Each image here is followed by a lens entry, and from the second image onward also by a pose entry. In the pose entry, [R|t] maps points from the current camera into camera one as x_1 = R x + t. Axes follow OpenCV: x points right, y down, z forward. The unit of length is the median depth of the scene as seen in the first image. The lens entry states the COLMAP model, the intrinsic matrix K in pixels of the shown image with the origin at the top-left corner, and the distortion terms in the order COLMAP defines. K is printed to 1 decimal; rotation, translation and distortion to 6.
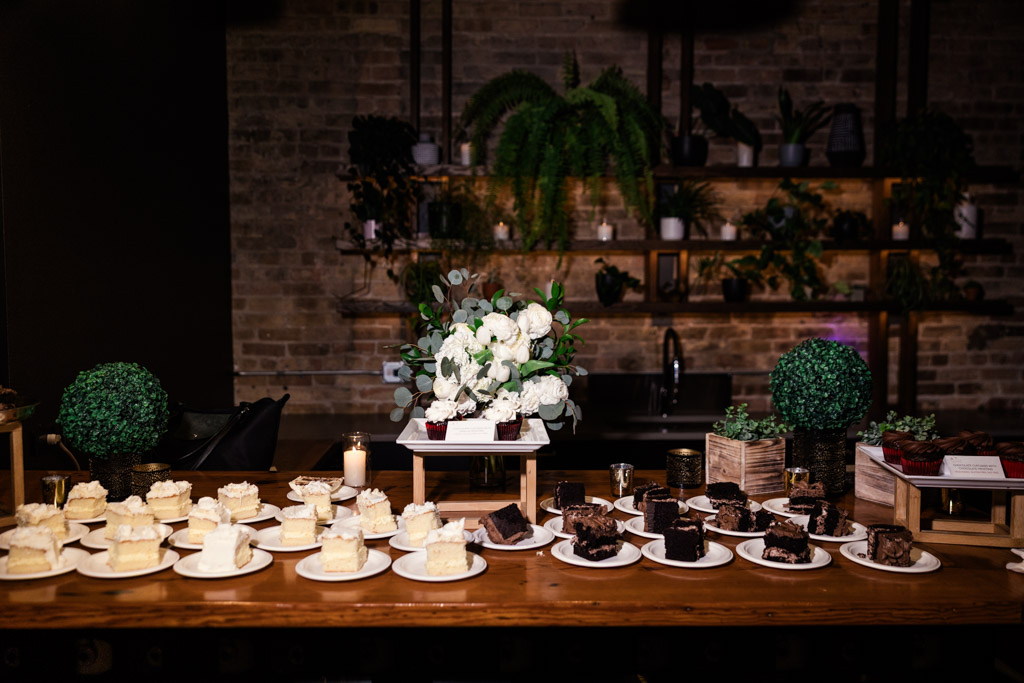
lens RADIAL K [[825.3, 0, 511.5], [0, 825.3, 339.7], [0, 0, 1]] dist [0.006003, 0.000272]
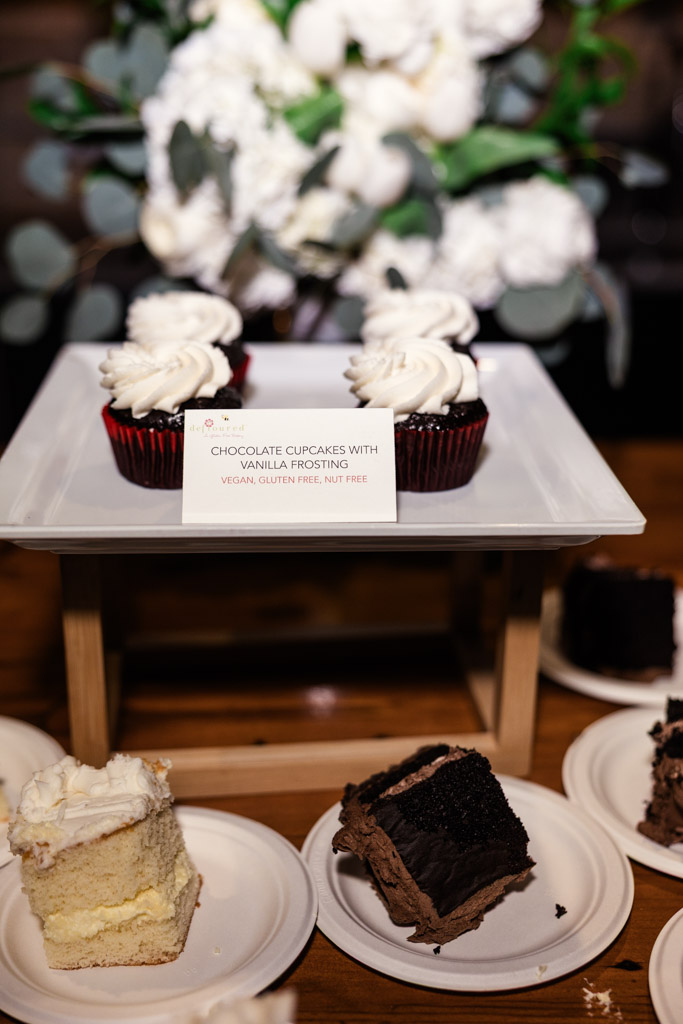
lens RADIAL K [[1339.8, 0, 348.3], [0, 1339.8, 511.5], [0, 0, 1]] dist [-0.079036, 0.000000]
pose [[0.999463, -0.000270, 0.032767, -0.038275], [-0.010326, 0.946426, 0.322755, 0.001346], [-0.031099, -0.322920, 0.945915, 0.525931]]
